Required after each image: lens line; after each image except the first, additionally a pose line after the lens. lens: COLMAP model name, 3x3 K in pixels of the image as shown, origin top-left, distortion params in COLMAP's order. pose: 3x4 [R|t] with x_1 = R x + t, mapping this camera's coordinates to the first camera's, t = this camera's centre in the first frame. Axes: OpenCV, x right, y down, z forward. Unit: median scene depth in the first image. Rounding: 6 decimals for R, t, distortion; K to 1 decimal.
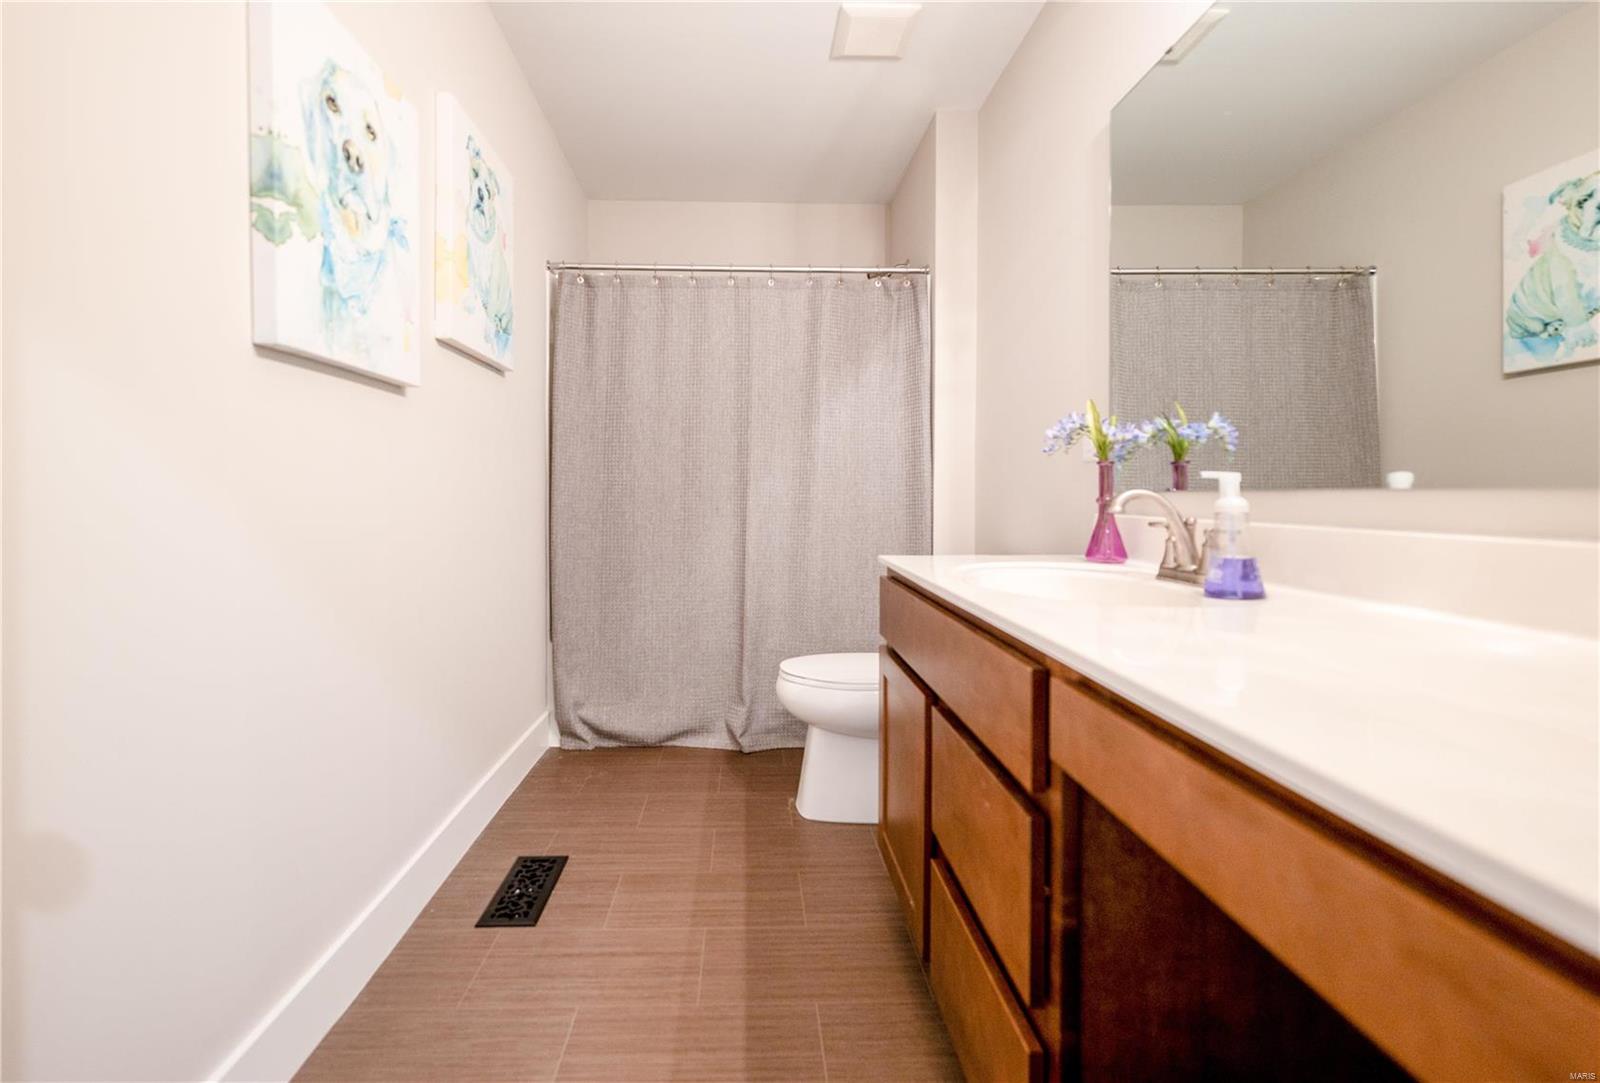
lens RADIAL K [[662.3, 0, 786.4], [0, 662.3, 495.2], [0, 0, 1]] dist [-0.002632, 0.001241]
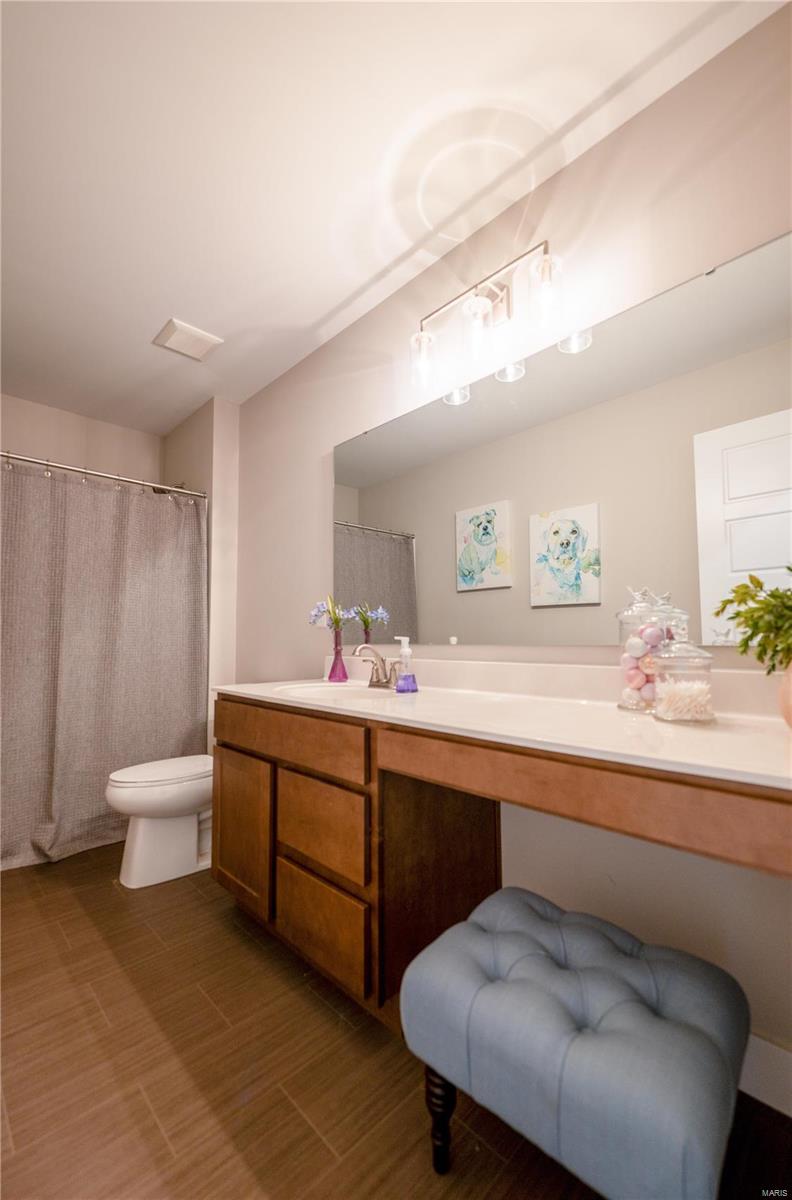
lens RADIAL K [[495.9, 0, 391.3], [0, 495.9, 605.9], [0, 0, 1]] dist [0.001987, -0.001470]
pose [[0.732564, 0.043943, 0.679279, -0.290826], [0.004384, 0.997589, -0.069263, -0.012840], [-0.680684, 0.053717, 0.730605, -0.121939]]
